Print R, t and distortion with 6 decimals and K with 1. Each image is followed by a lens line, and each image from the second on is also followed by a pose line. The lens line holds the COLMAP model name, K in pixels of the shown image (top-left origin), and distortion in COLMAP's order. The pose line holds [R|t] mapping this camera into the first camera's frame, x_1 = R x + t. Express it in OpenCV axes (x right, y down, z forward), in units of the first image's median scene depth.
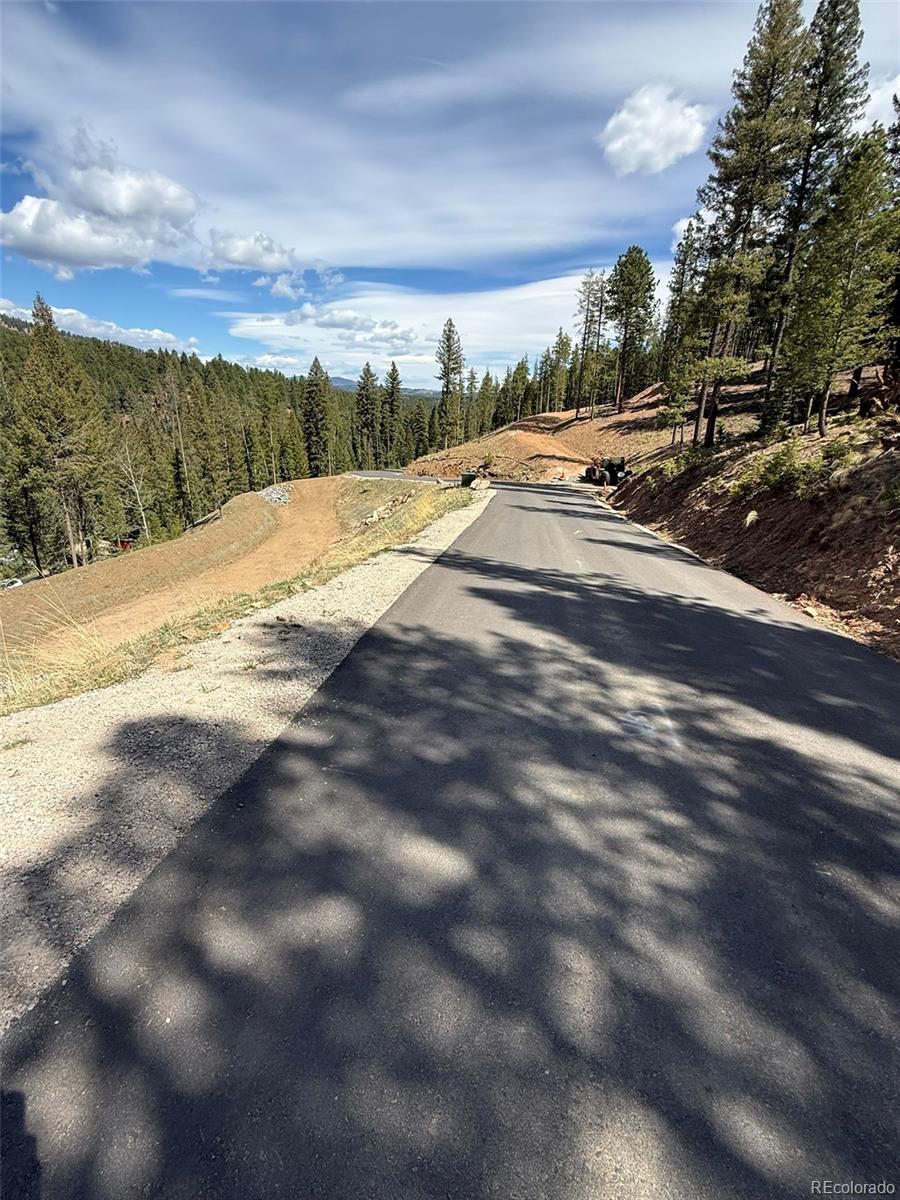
lens RADIAL K [[558.5, 0, 453.9], [0, 558.5, 606.1], [0, 0, 1]] dist [0.002308, 0.000472]
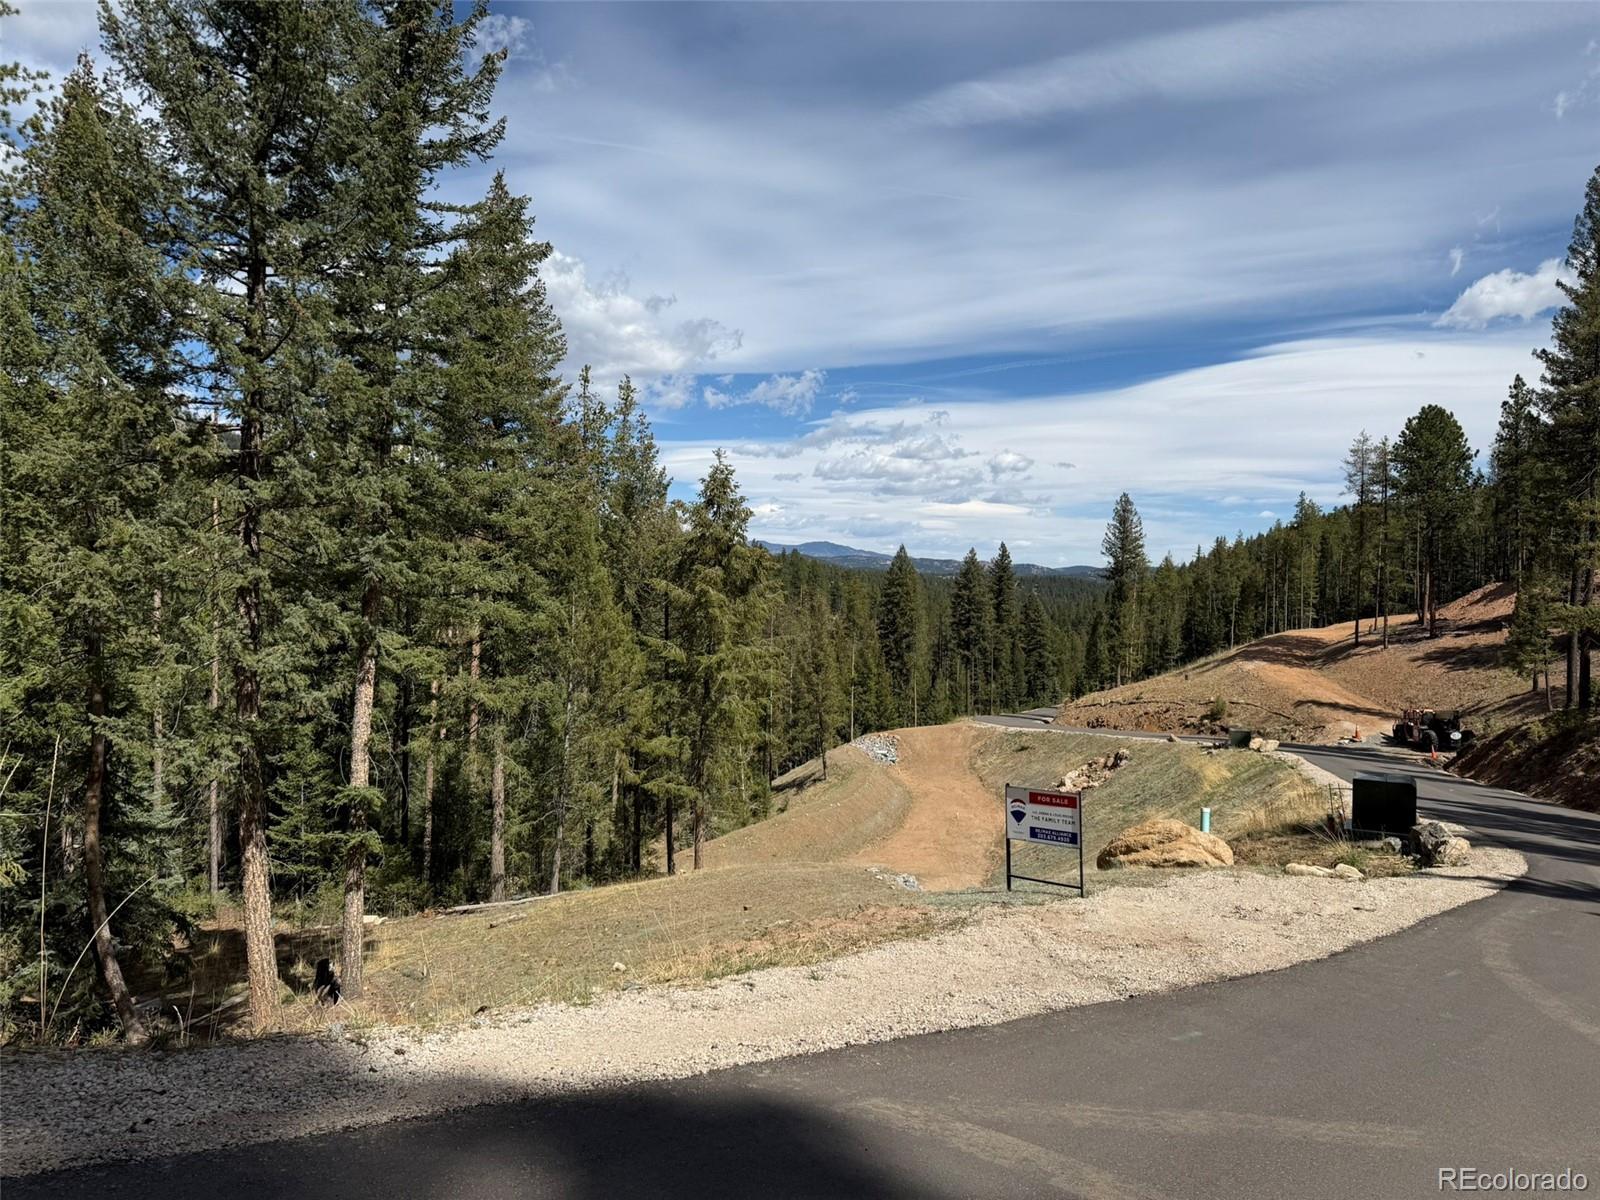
lens RADIAL K [[1122.5, 0, 810.3], [0, 1122.5, 599.6], [0, 0, 1]] dist [0.056347, -0.072847]
pose [[0.978688, -0.001026, -0.205352, -0.148166], [-0.066925, 0.943800, -0.323671, 0.085242], [0.194143, 0.330516, 0.923617, -0.381052]]
